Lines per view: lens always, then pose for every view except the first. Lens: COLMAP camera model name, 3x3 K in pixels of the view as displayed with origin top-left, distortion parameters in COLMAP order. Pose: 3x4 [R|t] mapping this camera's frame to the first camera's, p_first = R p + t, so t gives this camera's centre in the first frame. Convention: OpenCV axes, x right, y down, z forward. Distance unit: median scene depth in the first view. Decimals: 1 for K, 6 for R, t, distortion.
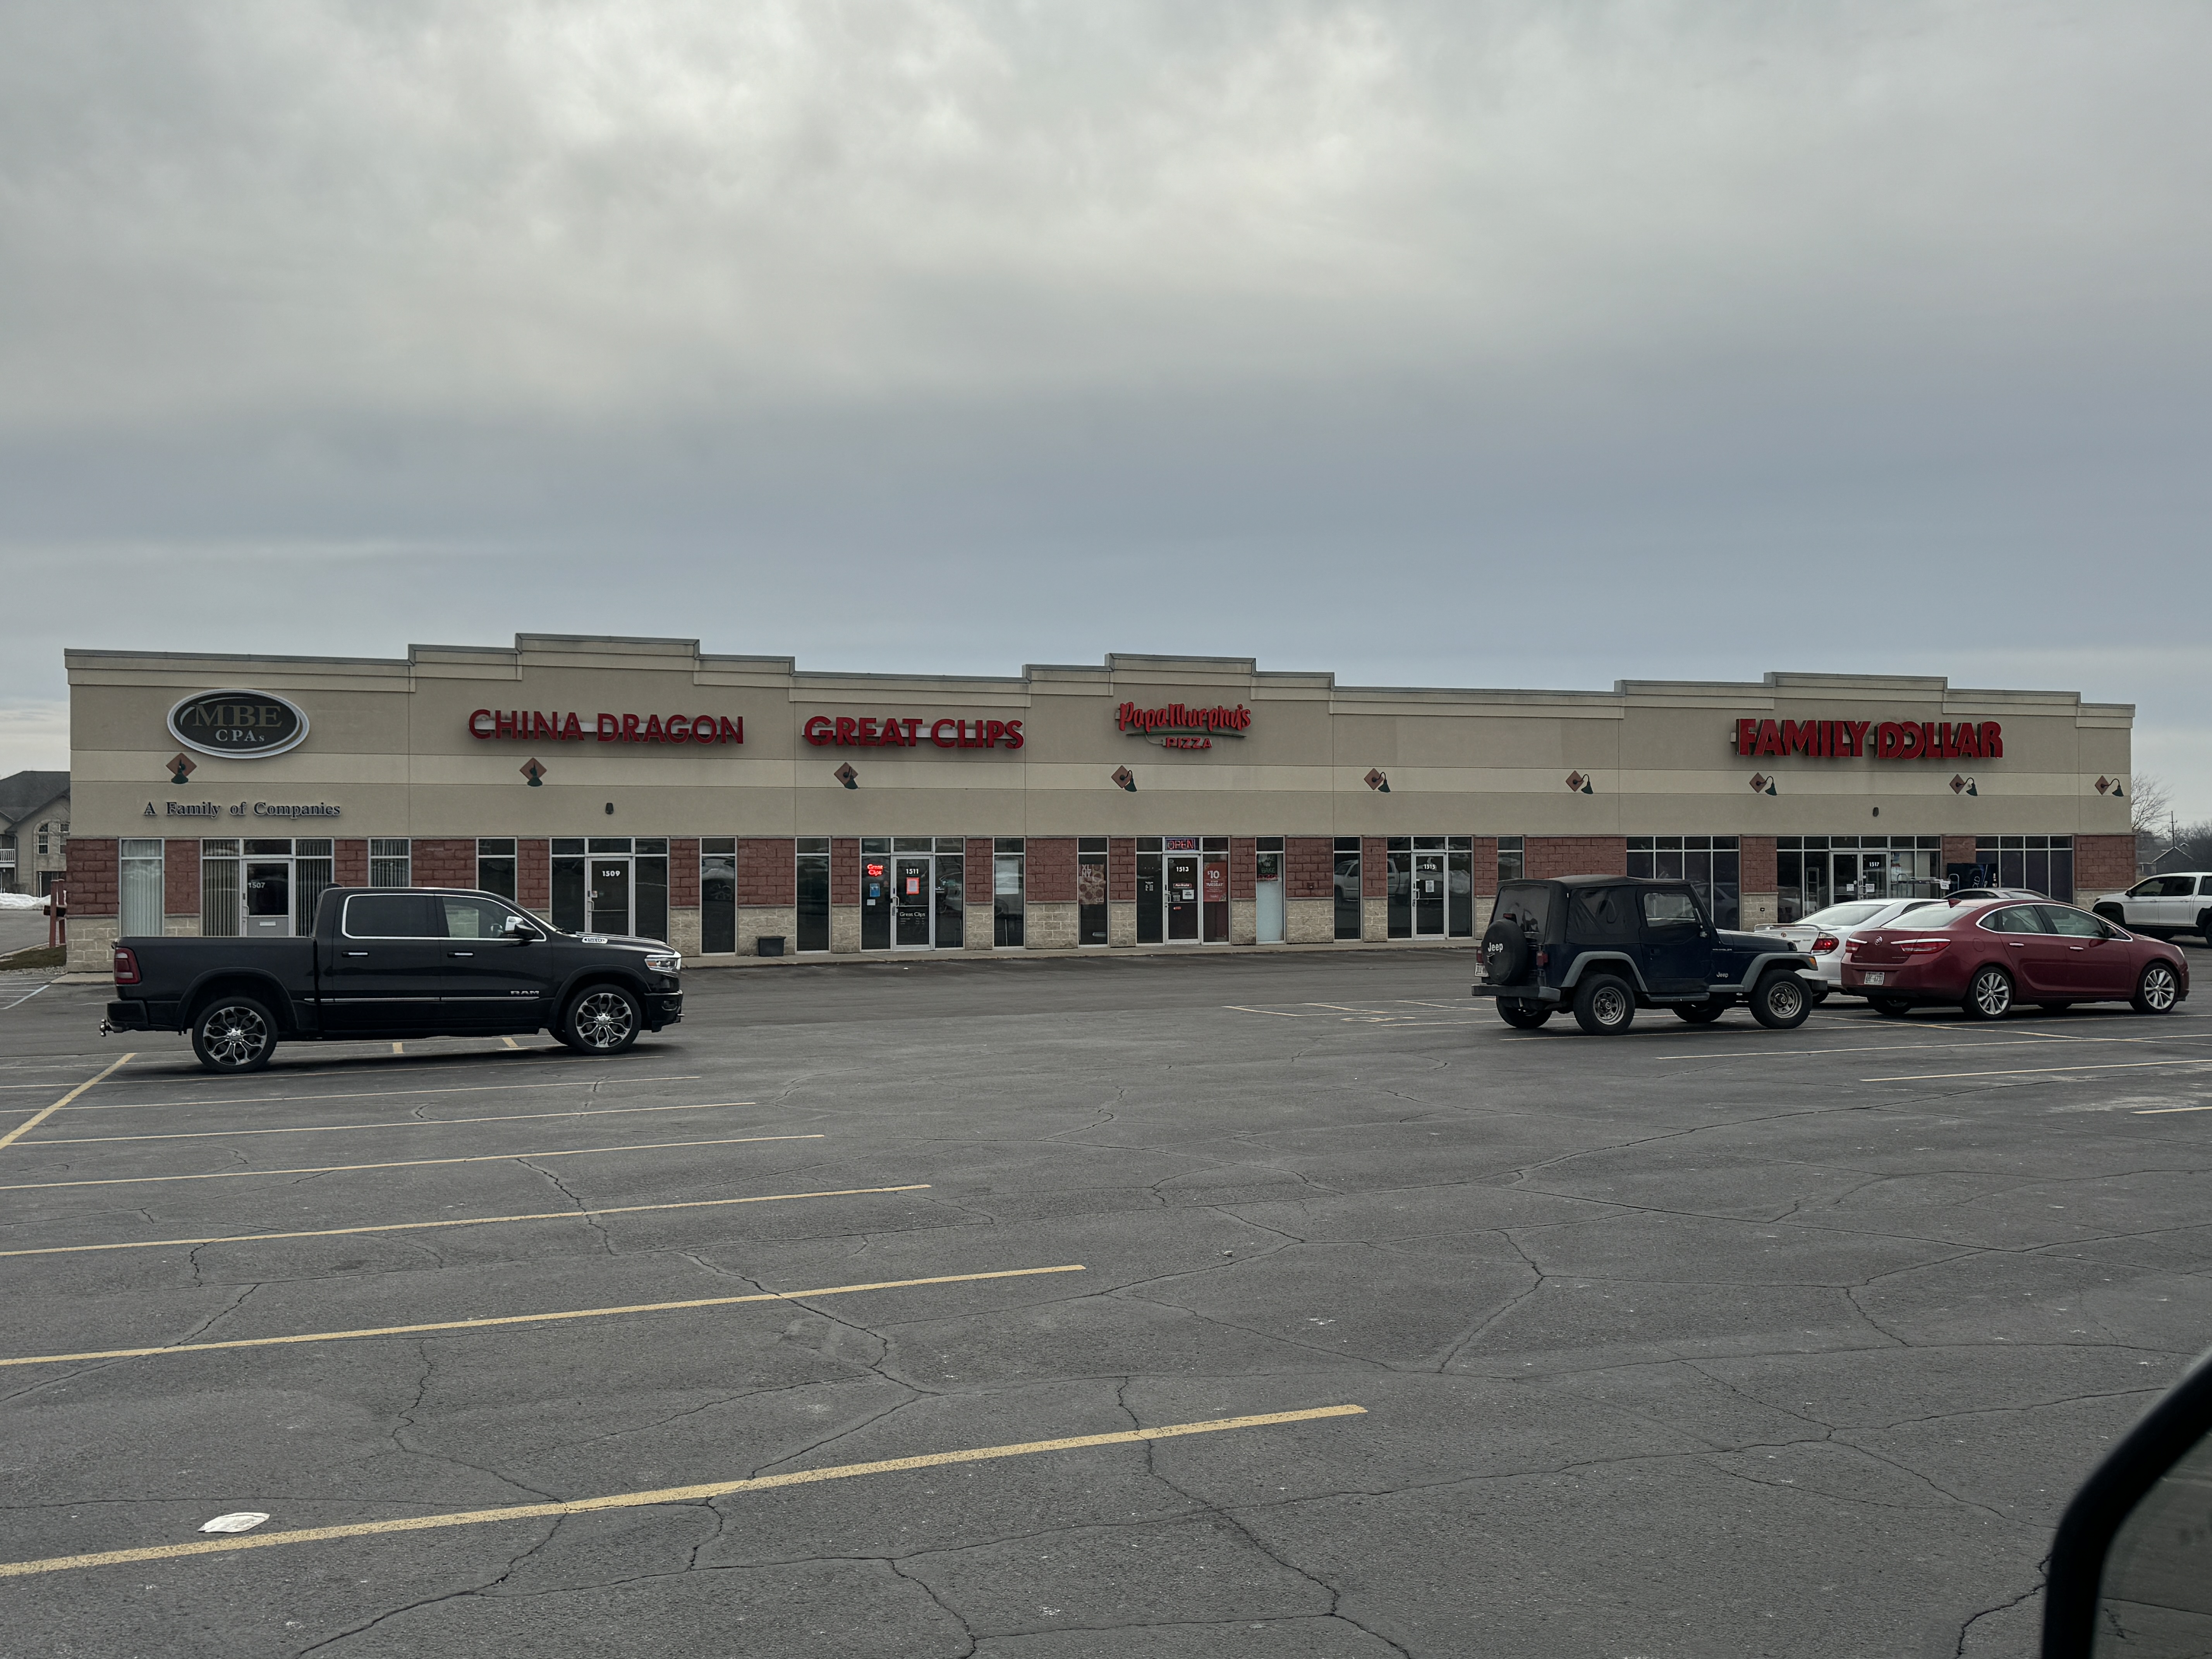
lens RADIAL K [[1981.0, 0, 1114.1], [0, 1981.0, 829.0], [0, 0, 1]] dist [0.077876, -0.008727]
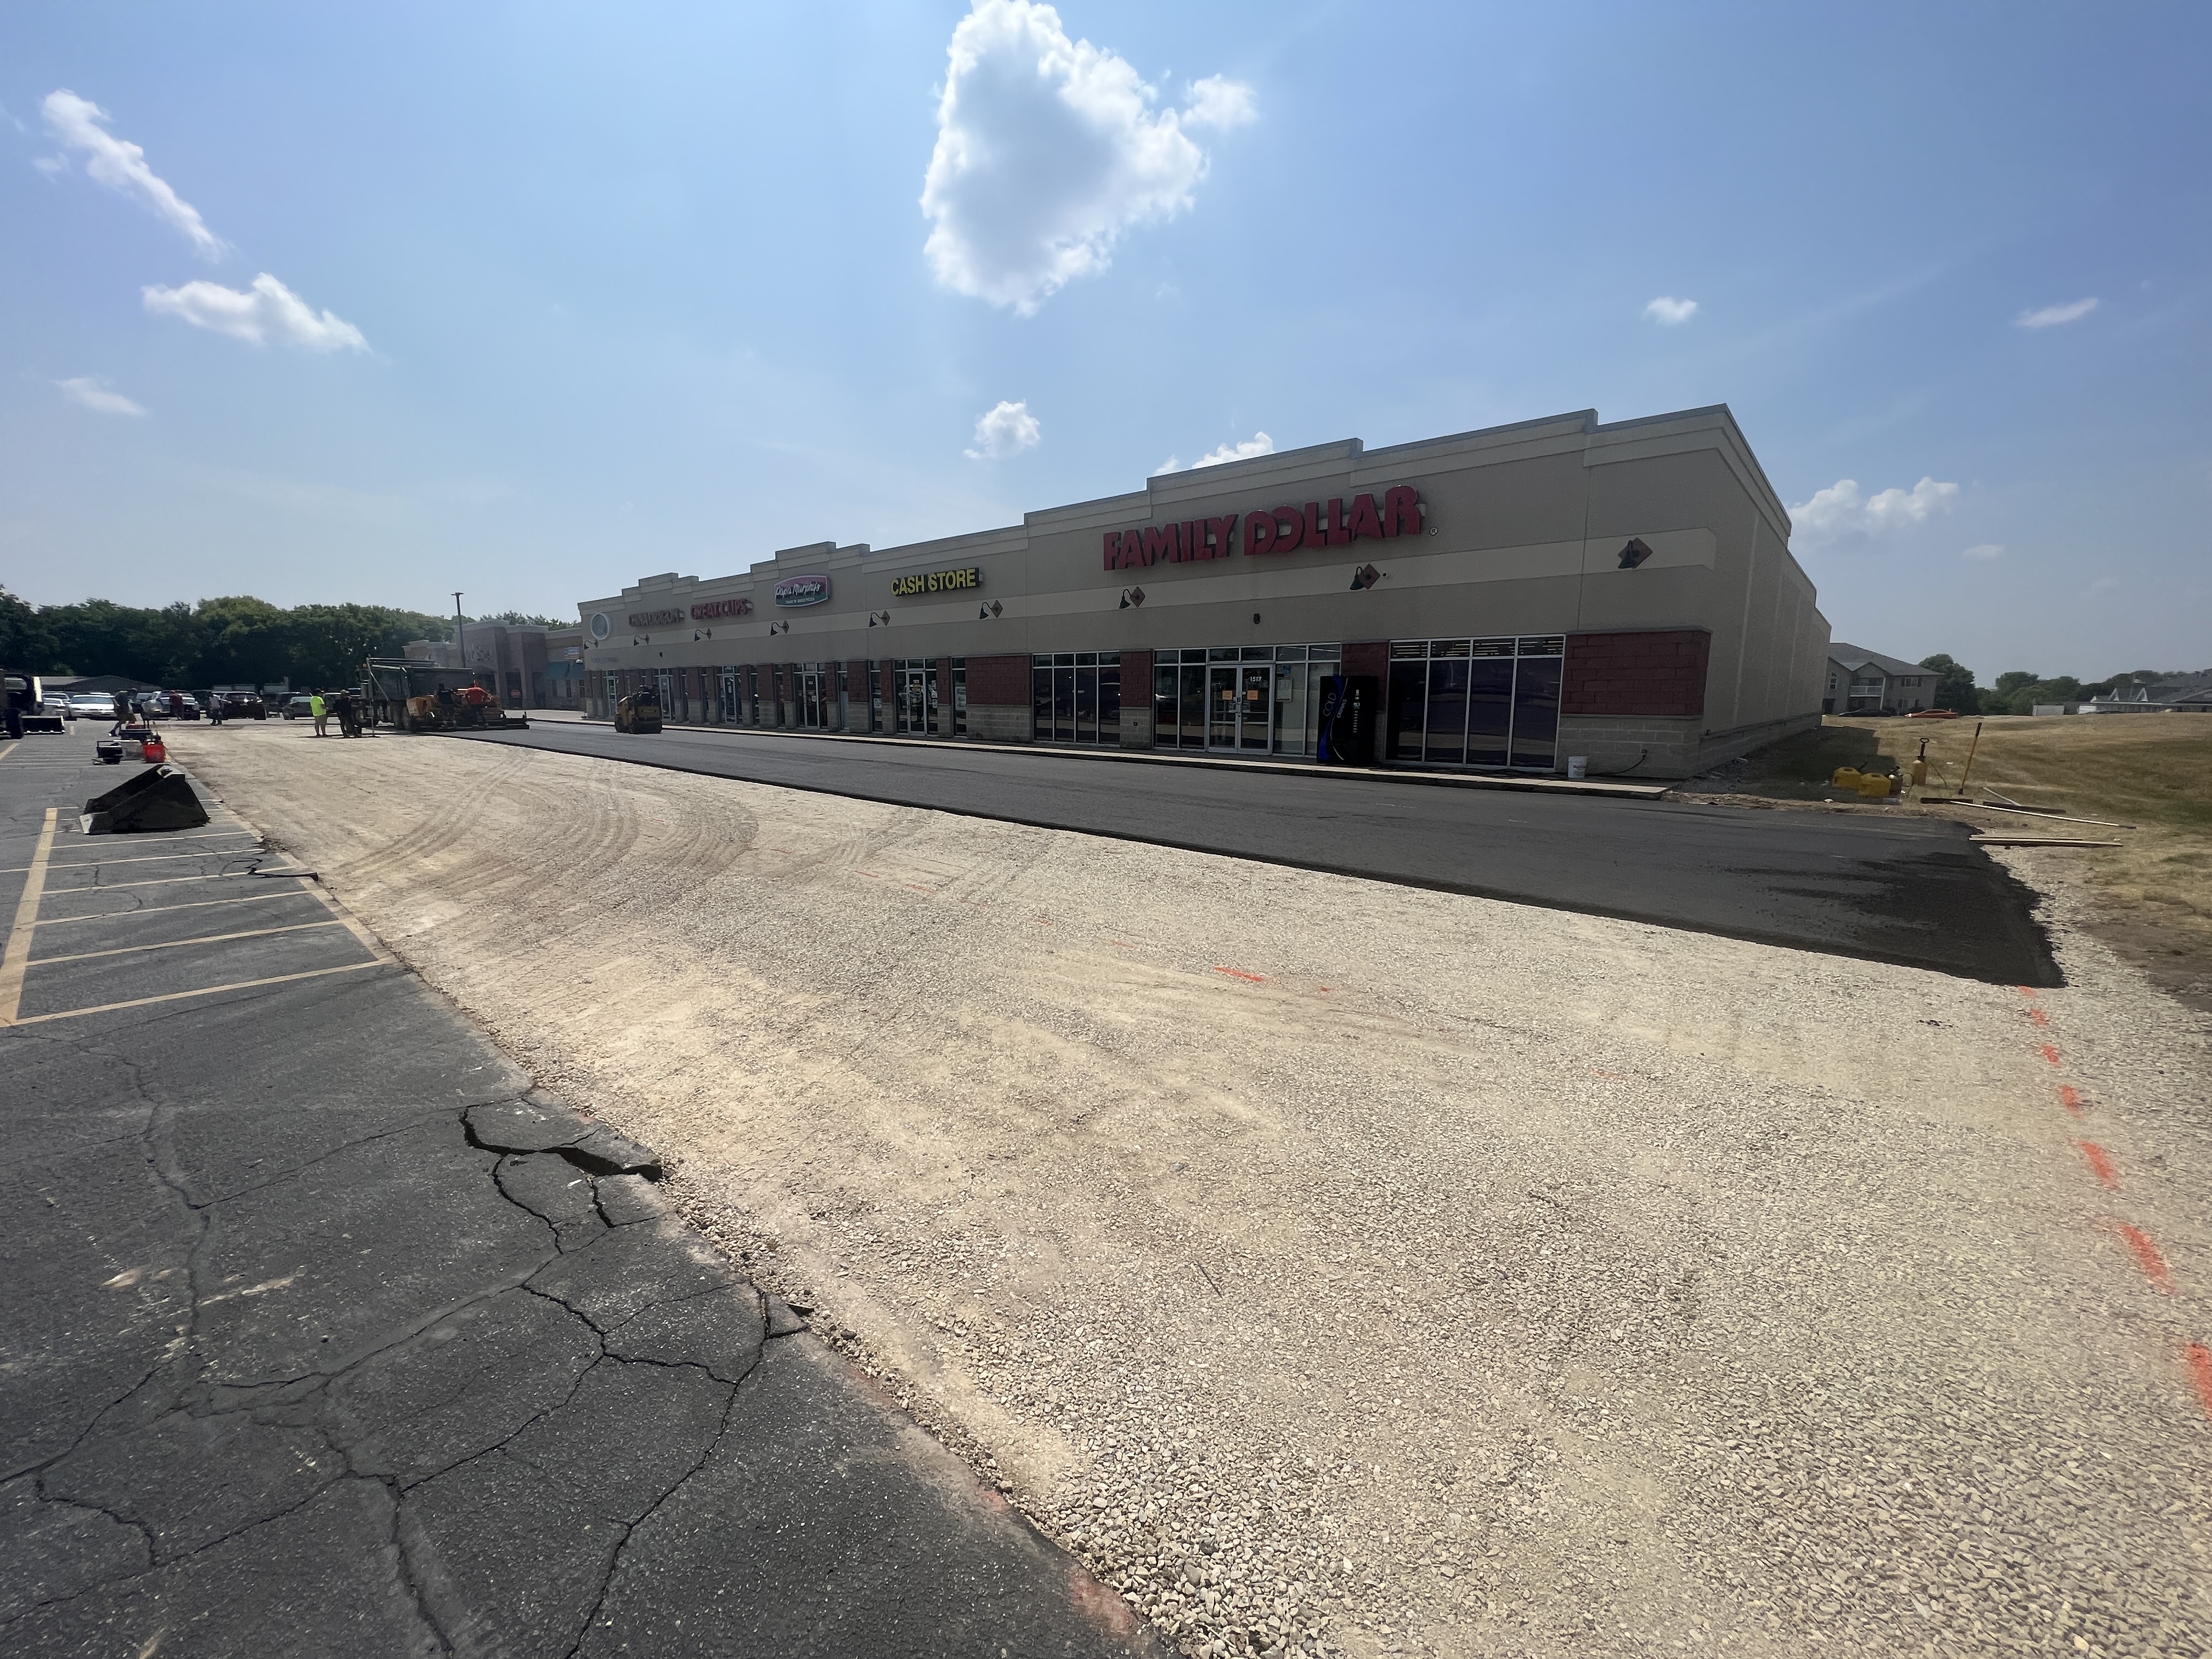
lens RADIAL K [[884.3, 0, 1132.9], [0, 884.3, 823.9], [0, 0, 1]] dist [-0.000186, -0.000027]
pose [[0.485395, 0.147747, -0.861721, 0.866074], [0.028251, 0.982453, 0.184361, 0.008297], [0.873838, -0.113833, 0.472704, 0.937375]]
